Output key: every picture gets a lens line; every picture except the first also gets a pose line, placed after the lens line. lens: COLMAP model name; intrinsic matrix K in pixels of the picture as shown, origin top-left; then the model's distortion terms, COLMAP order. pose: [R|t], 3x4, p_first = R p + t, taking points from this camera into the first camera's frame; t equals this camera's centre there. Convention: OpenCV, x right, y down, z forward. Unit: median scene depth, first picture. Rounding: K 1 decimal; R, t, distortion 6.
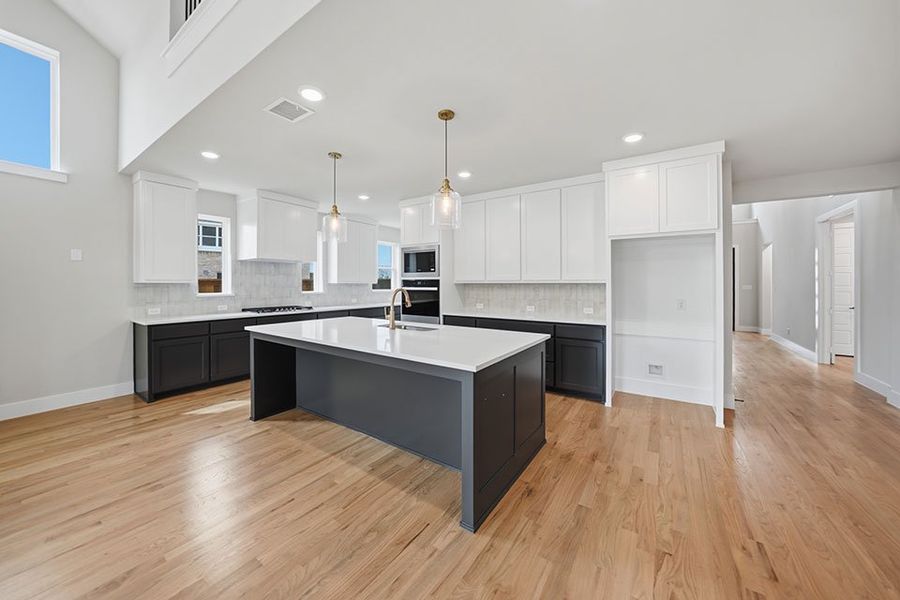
lens RADIAL K [[317.7, 0, 451.9], [0, 317.7, 283.8], [0, 0, 1]] dist [-0.011309, 0.000116]
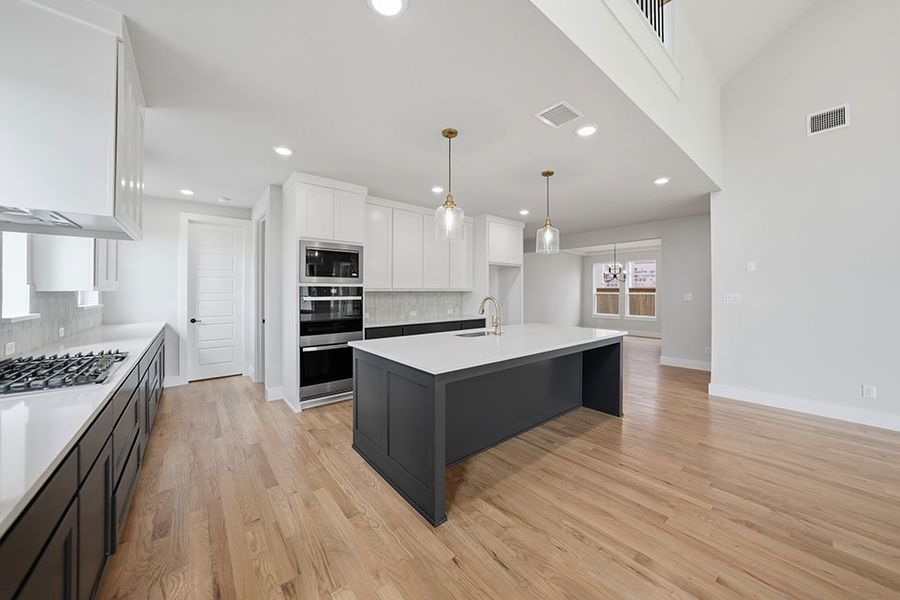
lens RADIAL K [[317.0, 0, 454.4], [0, 317.0, 288.6], [0, 0, 1]] dist [-0.012507, 0.000002]
pose [[0.277044, 0.005940, 0.960839, -1.020345], [0.000615, 0.999980, -0.006359, -0.004417], [-0.960857, 0.002352, 0.277035, 0.690851]]
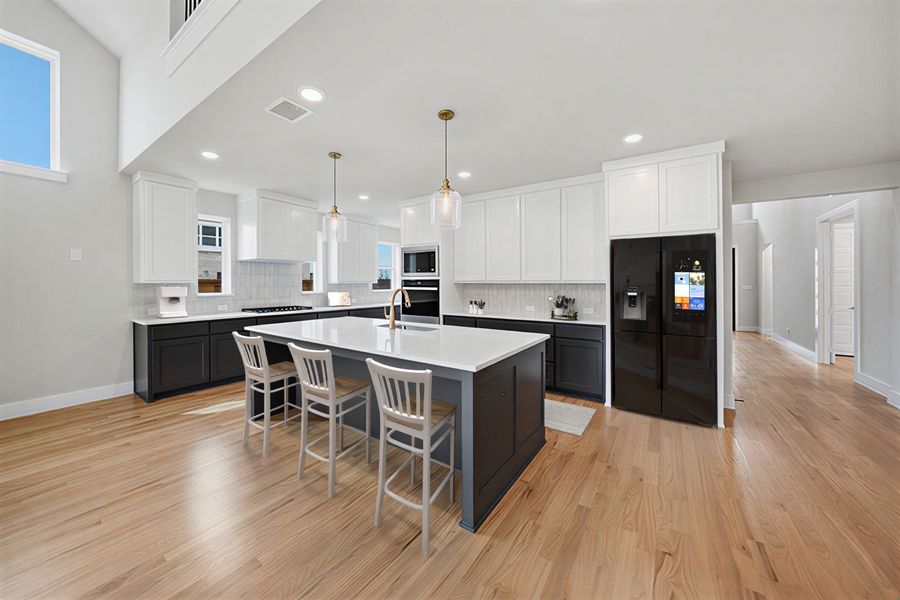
lens RADIAL K [[315.4, 0, 453.3], [0, 315.4, 283.6], [0, 0, 1]] dist [-0.011911, 0.000034]
pose [[1.000000, -0.000313, -0.000079, 0.005372], [0.000313, 1.000000, -0.000850, -0.000014], [0.000080, 0.000850, 1.000000, 0.008135]]
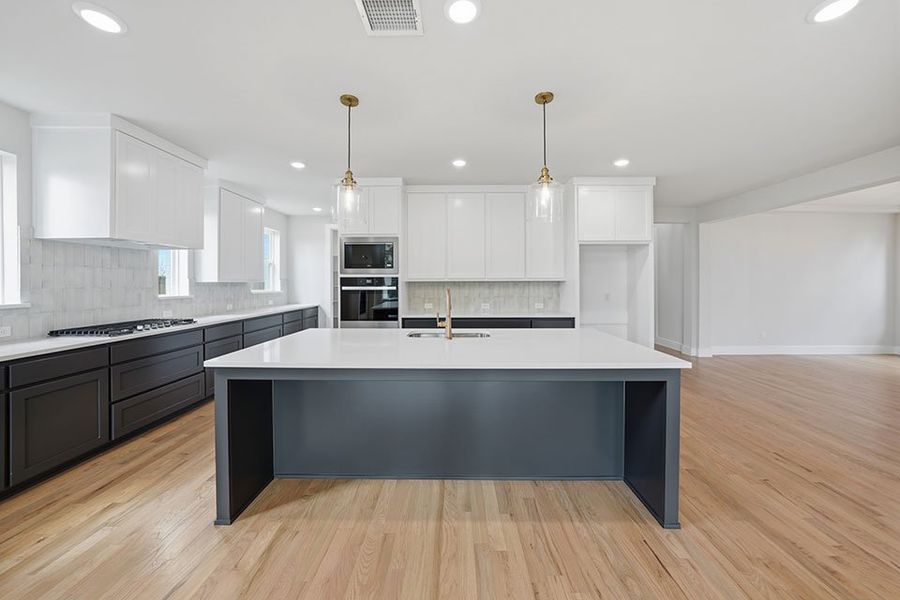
lens RADIAL K [[317.7, 0, 451.9], [0, 317.7, 283.8], [0, 0, 1]] dist [-0.011309, 0.000116]
pose [[0.837455, -0.007049, 0.546461, -0.505819], [0.004385, 0.999971, 0.006179, -0.000386], [-0.546488, -0.002778, 0.837462, 0.262243]]
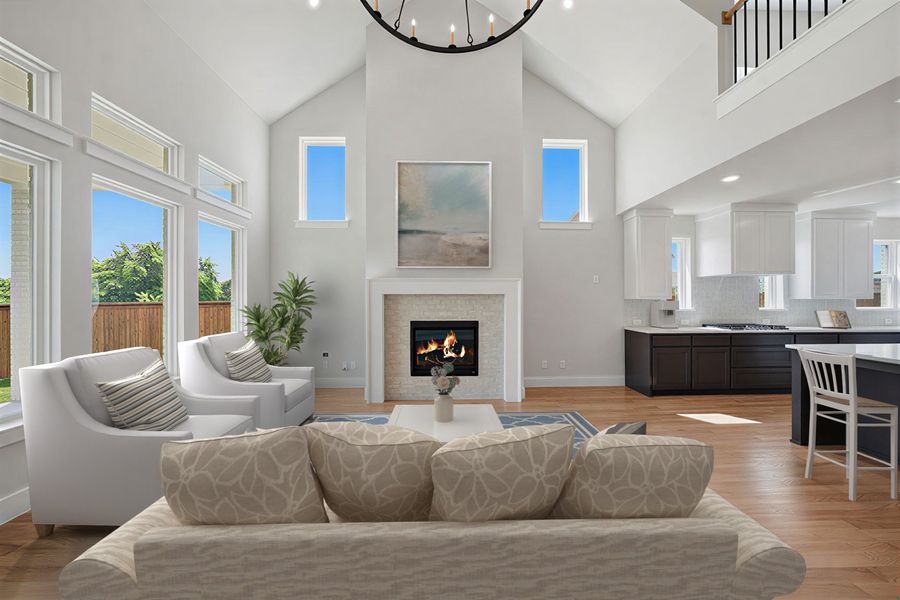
lens RADIAL K [[312.8, 0, 461.6], [0, 312.8, 299.8], [0, 0, 1]] dist [-0.001815, -0.000051]
pose [[0.595517, -0.002777, -0.803338, -0.408841], [0.002146, 0.999996, -0.001866, 0.000193], [0.803340, -0.000613, 0.595521, -0.309544]]
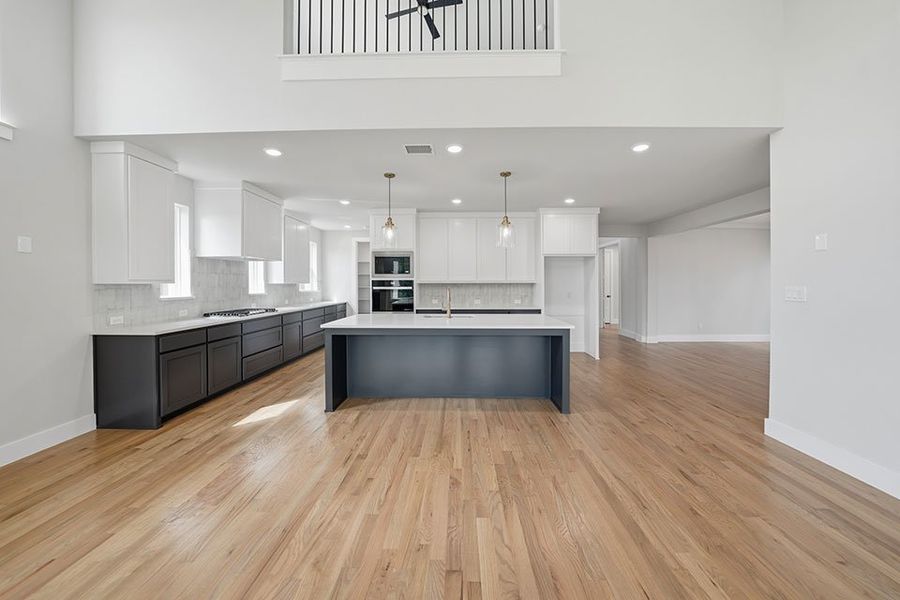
lens RADIAL K [[317.7, 0, 451.9], [0, 317.7, 283.8], [0, 0, 1]] dist [-0.011309, 0.000116]
pose [[0.842071, -0.003378, 0.539356, -0.731733], [0.003248, 0.999994, 0.001191, -0.000864], [-0.539357, 0.000749, 0.842077, -0.106998]]
